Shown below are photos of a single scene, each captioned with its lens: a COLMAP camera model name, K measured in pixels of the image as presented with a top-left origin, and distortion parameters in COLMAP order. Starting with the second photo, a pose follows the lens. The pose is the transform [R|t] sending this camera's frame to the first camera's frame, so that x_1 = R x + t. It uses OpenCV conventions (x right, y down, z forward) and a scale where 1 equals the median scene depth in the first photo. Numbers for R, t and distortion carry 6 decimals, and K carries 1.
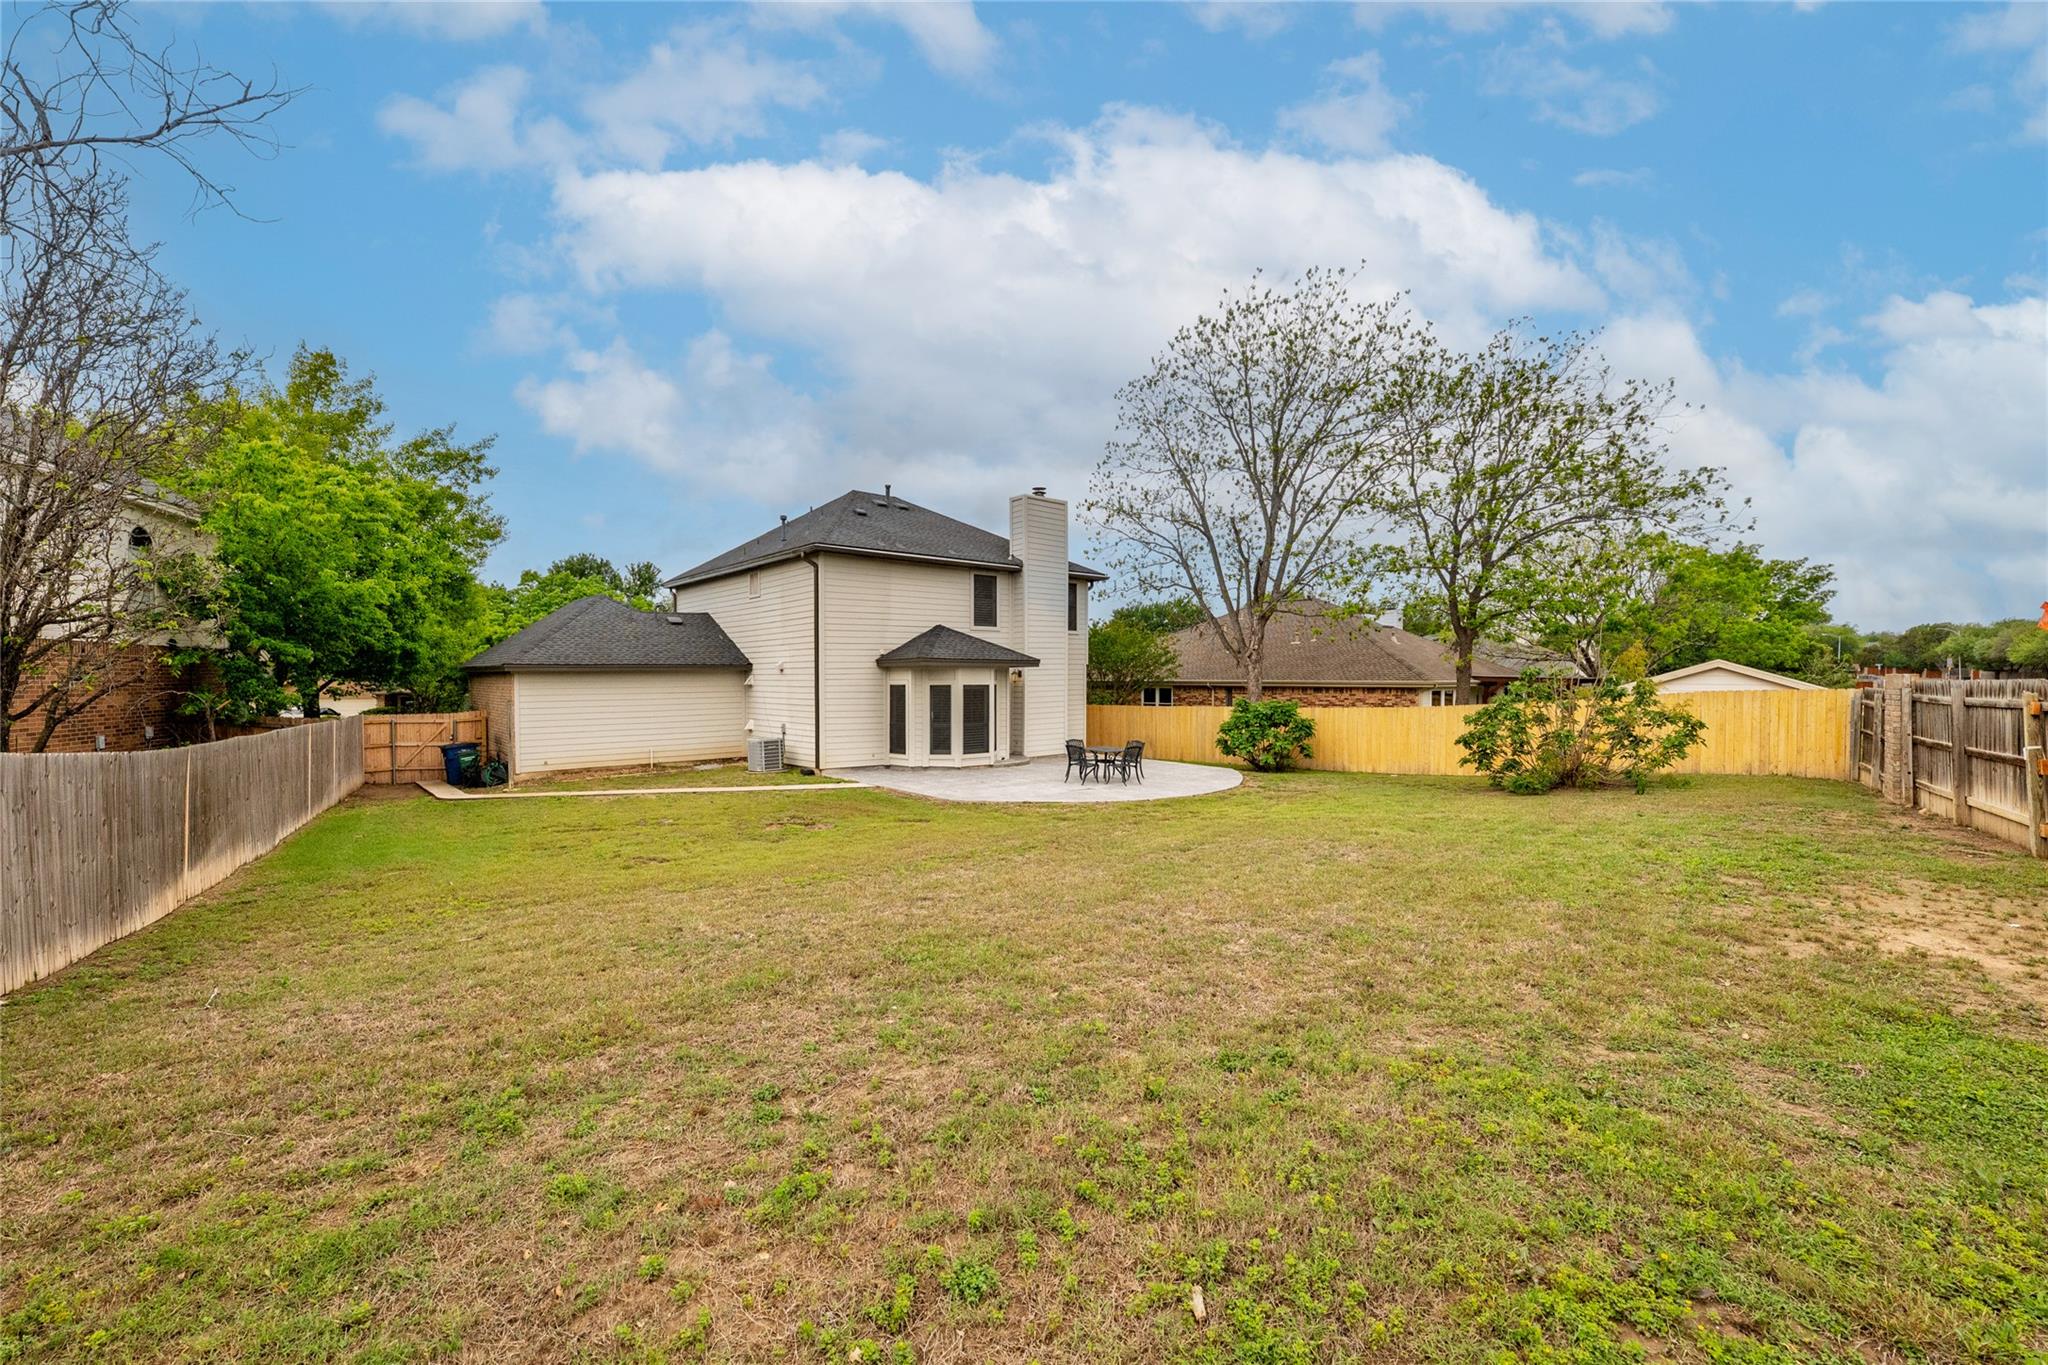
lens RADIAL K [[822.3, 0, 1022.3], [0, 822.3, 695.1], [0, 0, 1]] dist [-0.009349, -0.000391]
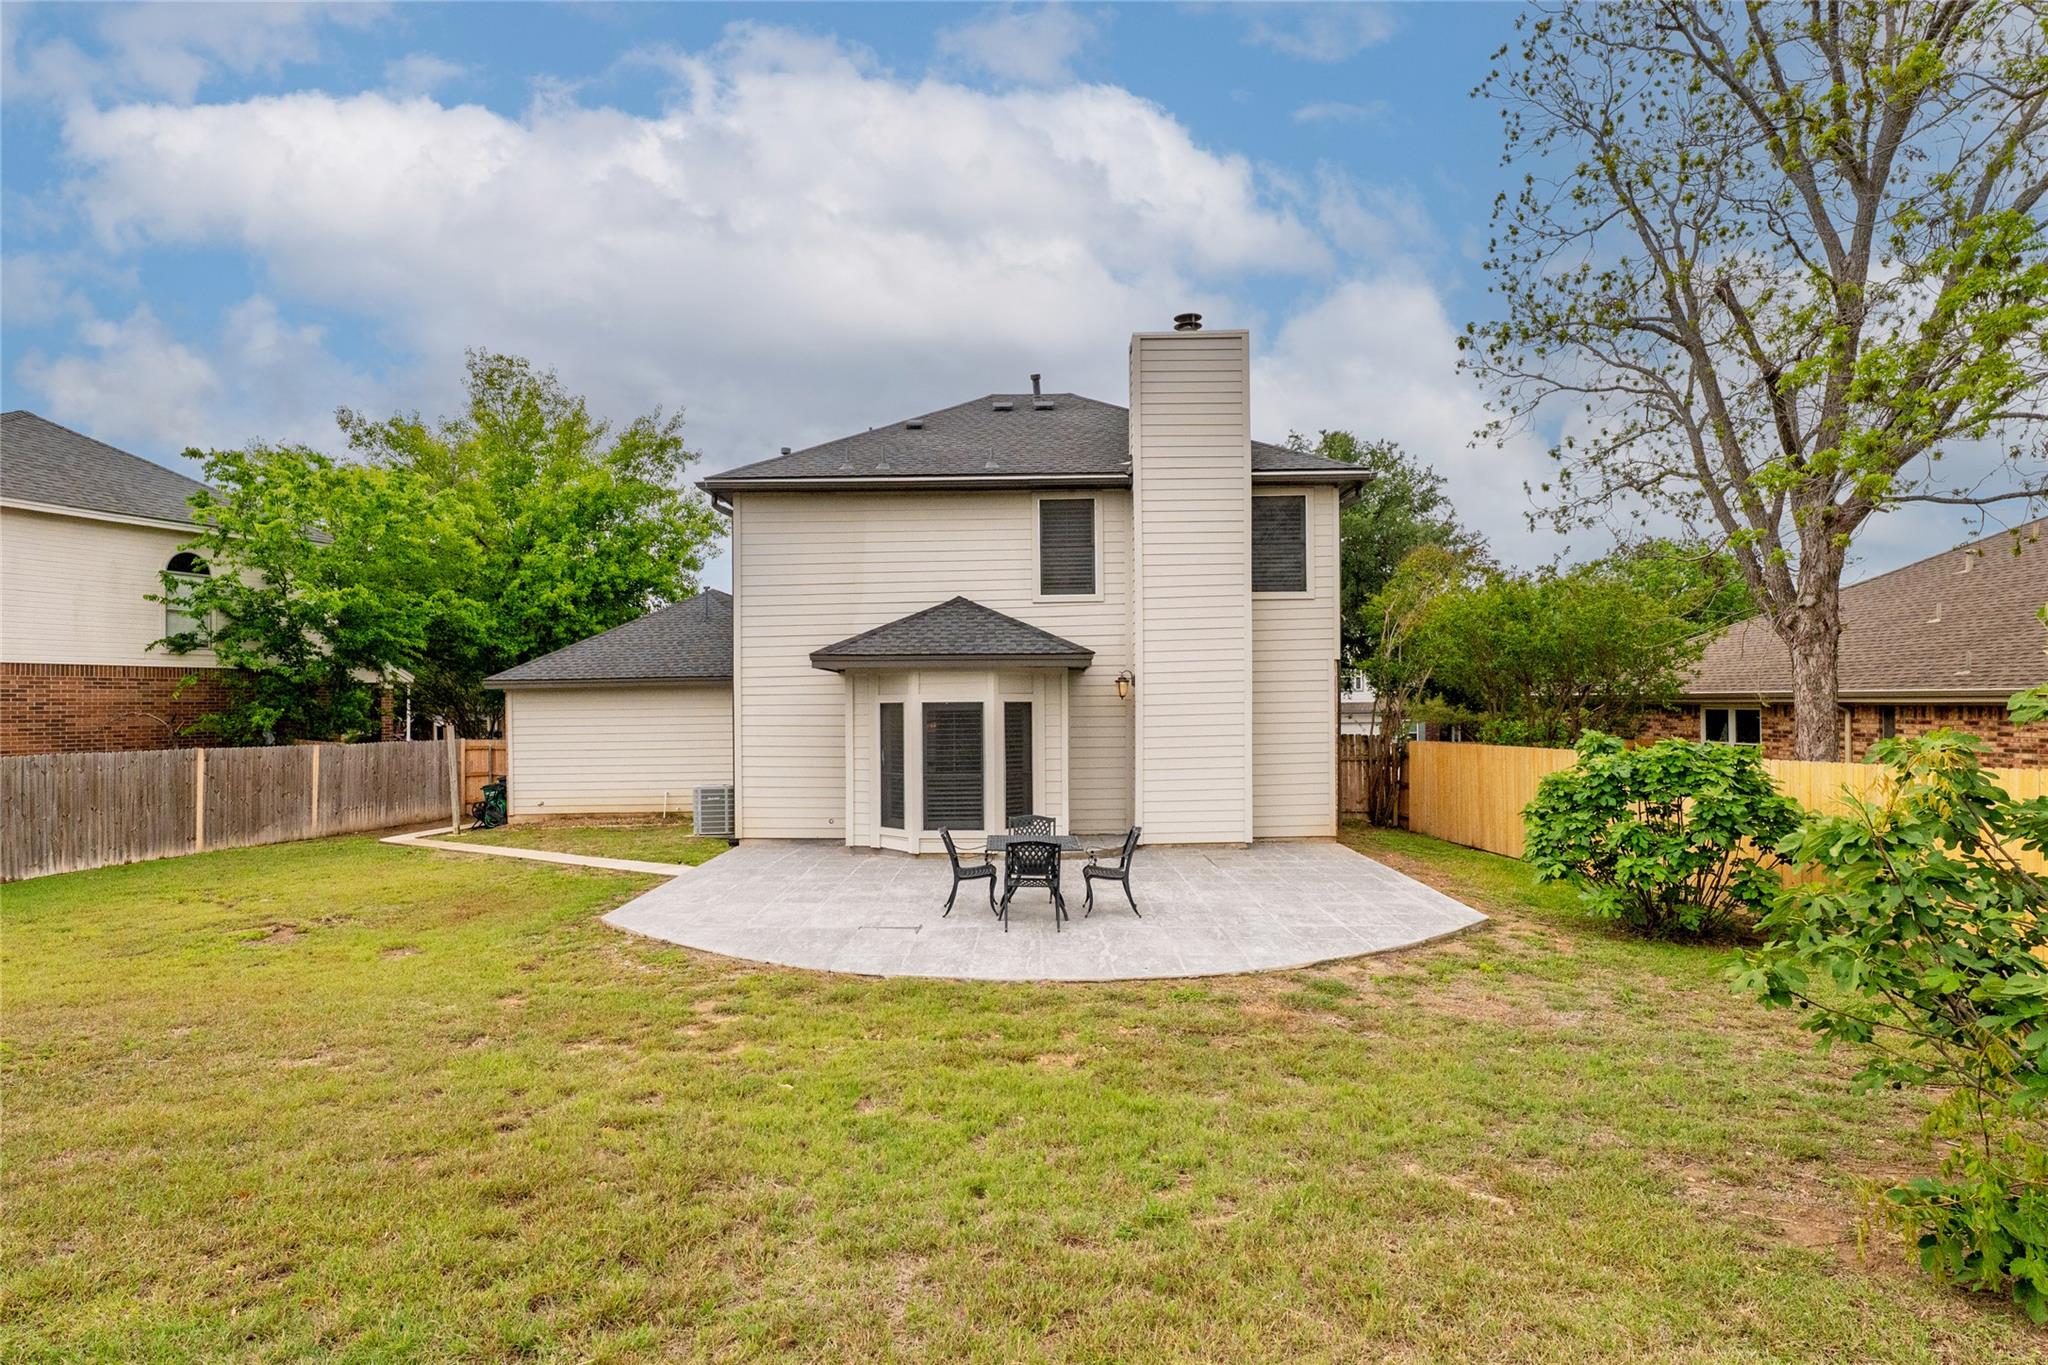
lens RADIAL K [[1068.3, 0, 1015.6], [0, 1068.3, 708.8], [0, 0, 1]] dist [0.001996, -0.000260]
pose [[0.757155, -0.002516, -0.653230, 0.404216], [-0.005304, 0.999936, -0.010000, -0.001382], [0.653214, 0.011036, 0.757093, 0.469630]]
